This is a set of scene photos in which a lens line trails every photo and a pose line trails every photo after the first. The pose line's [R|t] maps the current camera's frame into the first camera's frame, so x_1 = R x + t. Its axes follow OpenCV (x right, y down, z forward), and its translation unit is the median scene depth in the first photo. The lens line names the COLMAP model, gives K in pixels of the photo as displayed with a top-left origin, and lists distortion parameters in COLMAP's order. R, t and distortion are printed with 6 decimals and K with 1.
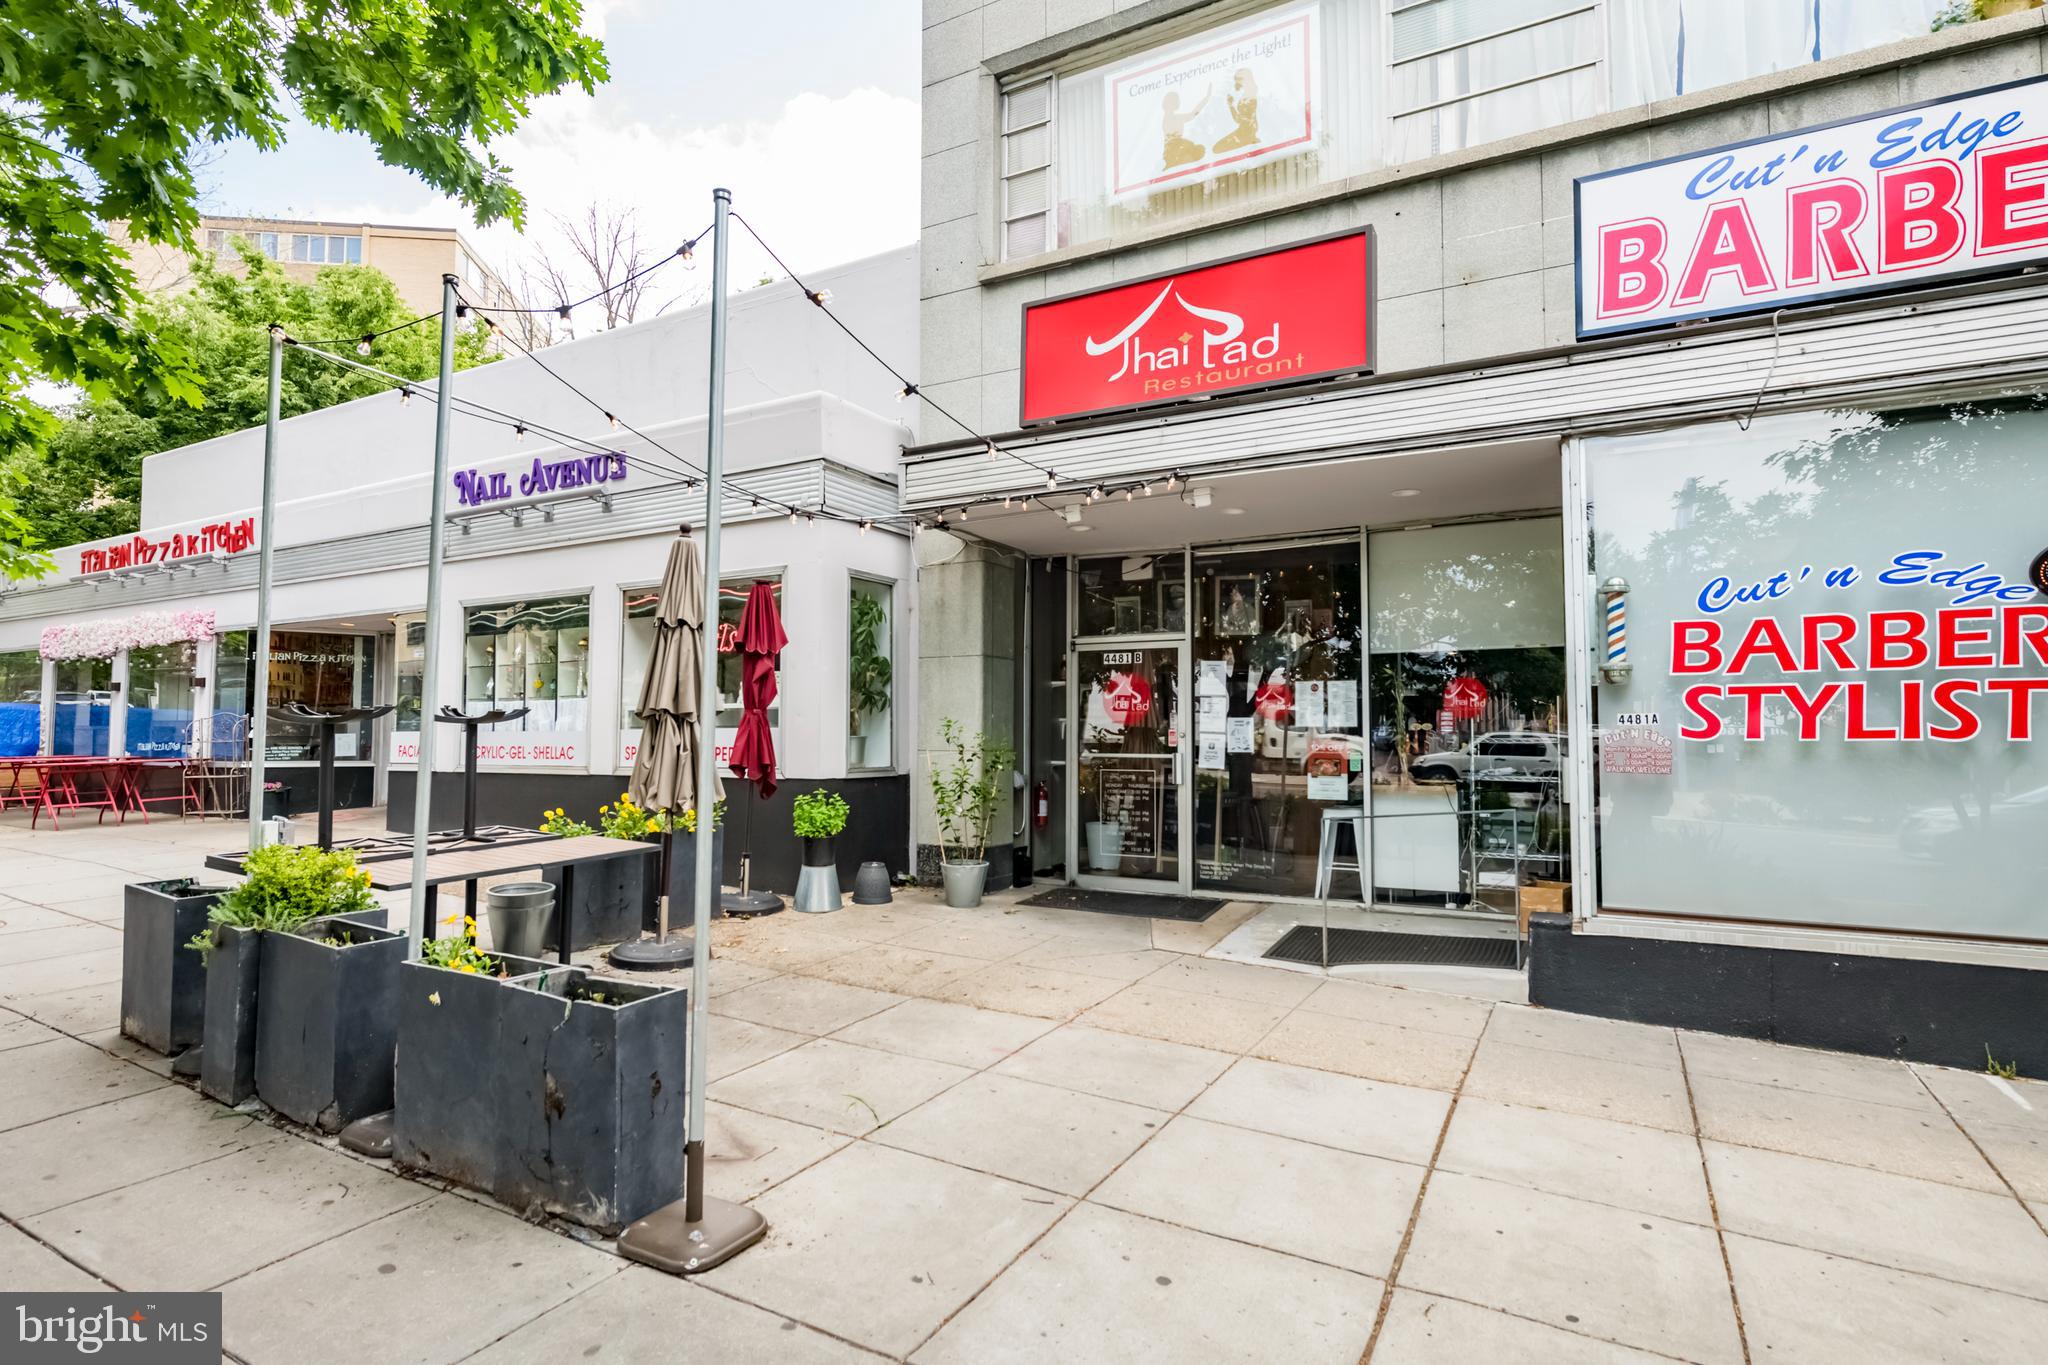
lens RADIAL K [[1031.8, 0, 1024.0], [0, 1031.8, 682.5], [0, 0, 1]] dist [-0.000351, -0.000087]
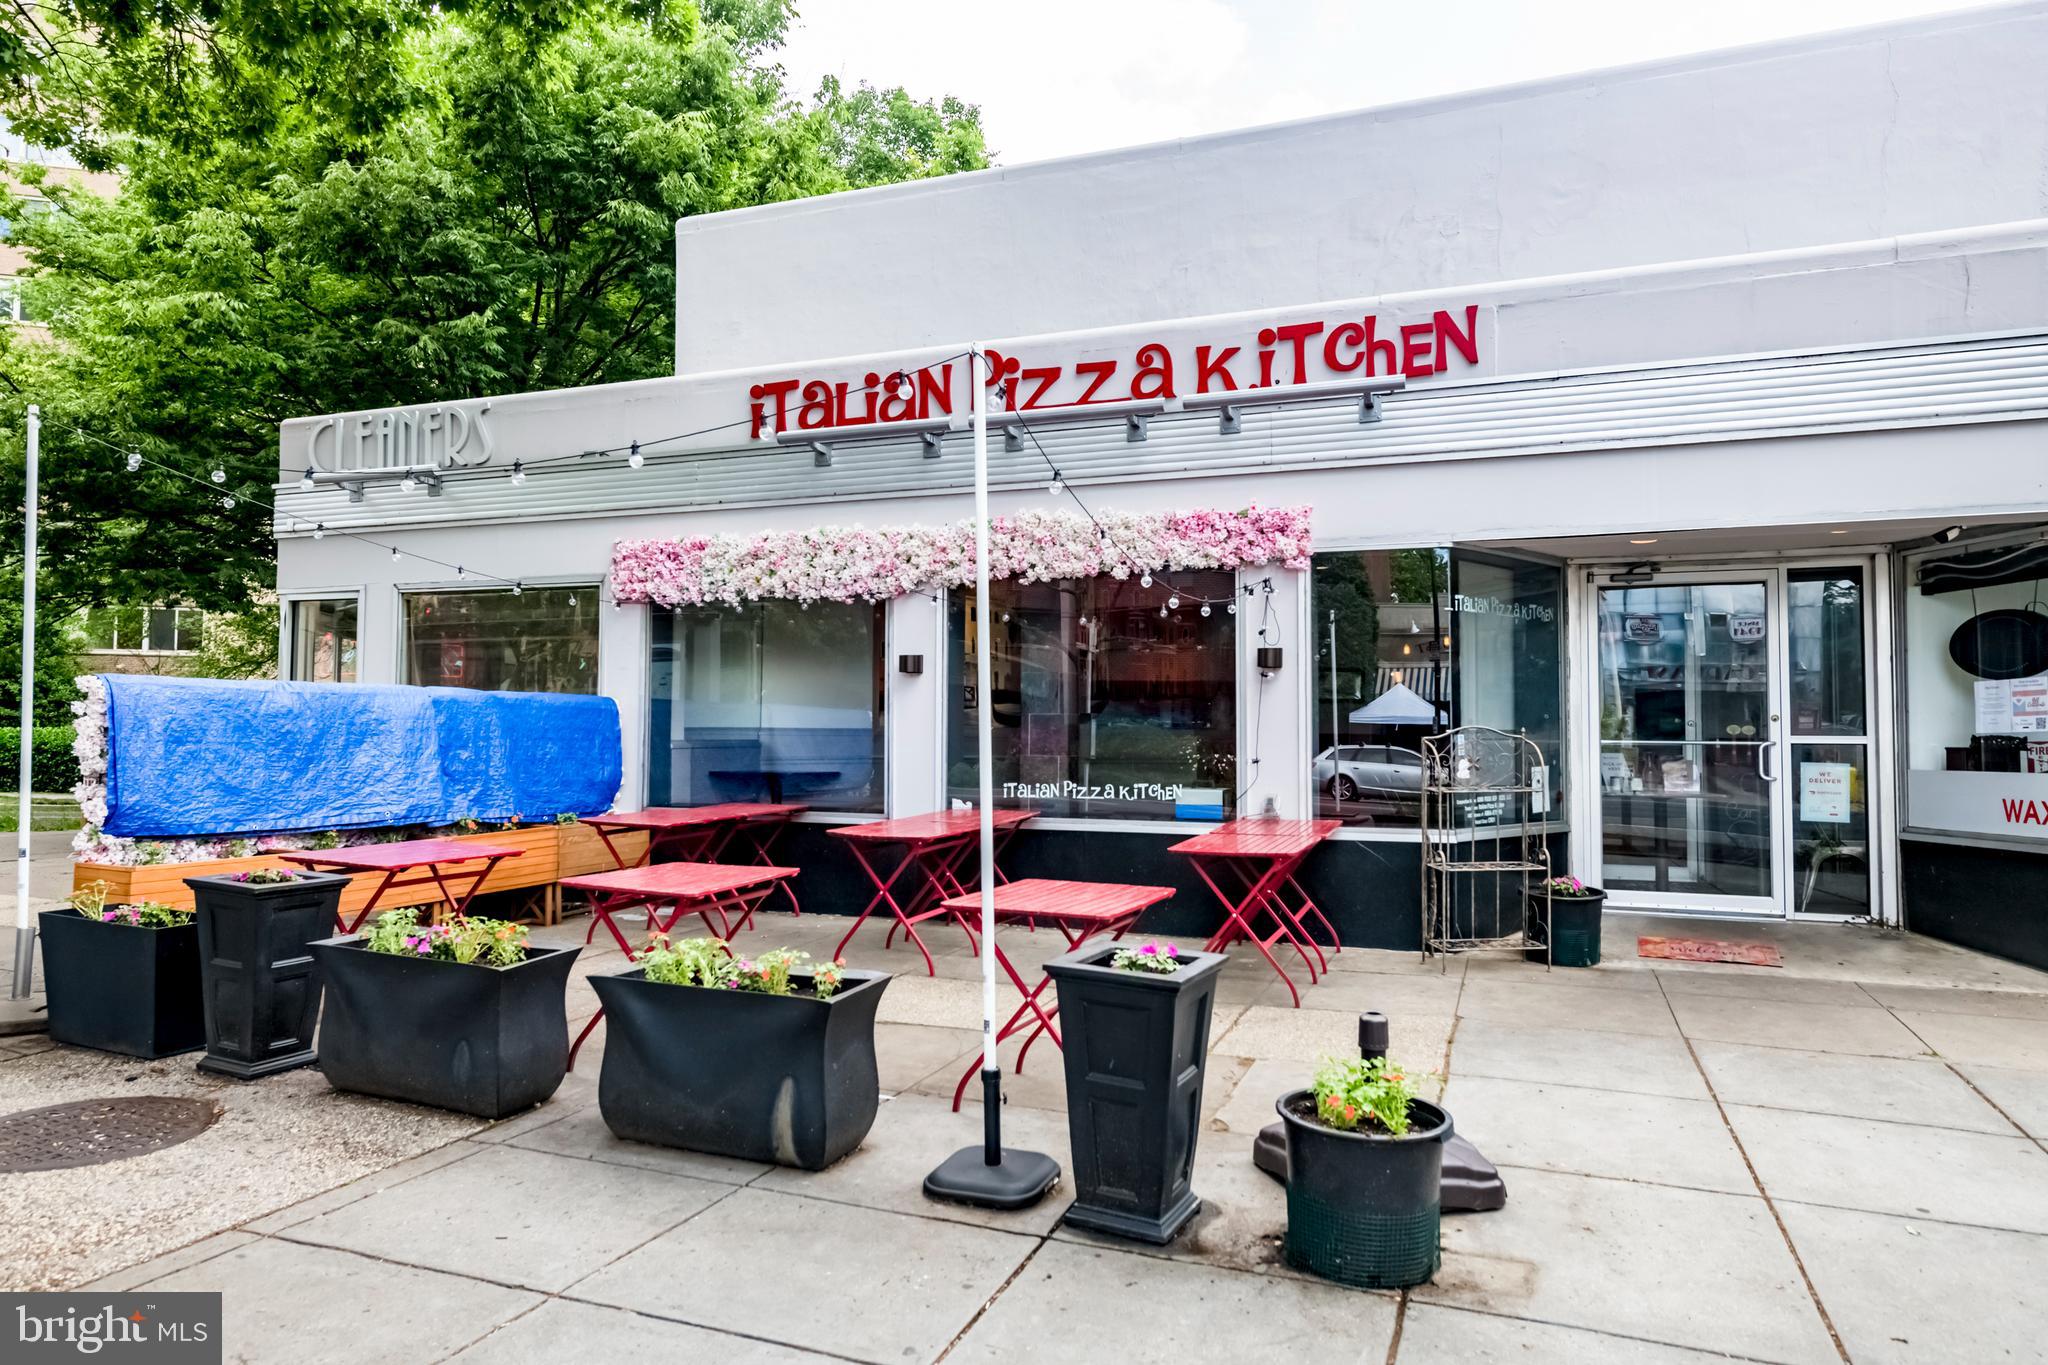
lens RADIAL K [[1307.0, 0, 1024.0], [0, 1307.0, 682.5], [0, 0, 1]] dist [0.000449, 0.000043]
pose [[0.992212, 0.010397, 0.124128, -0.954993], [-0.011699, 0.999884, 0.009759, 0.005775], [-0.124012, -0.011135, 0.992218, 0.414036]]
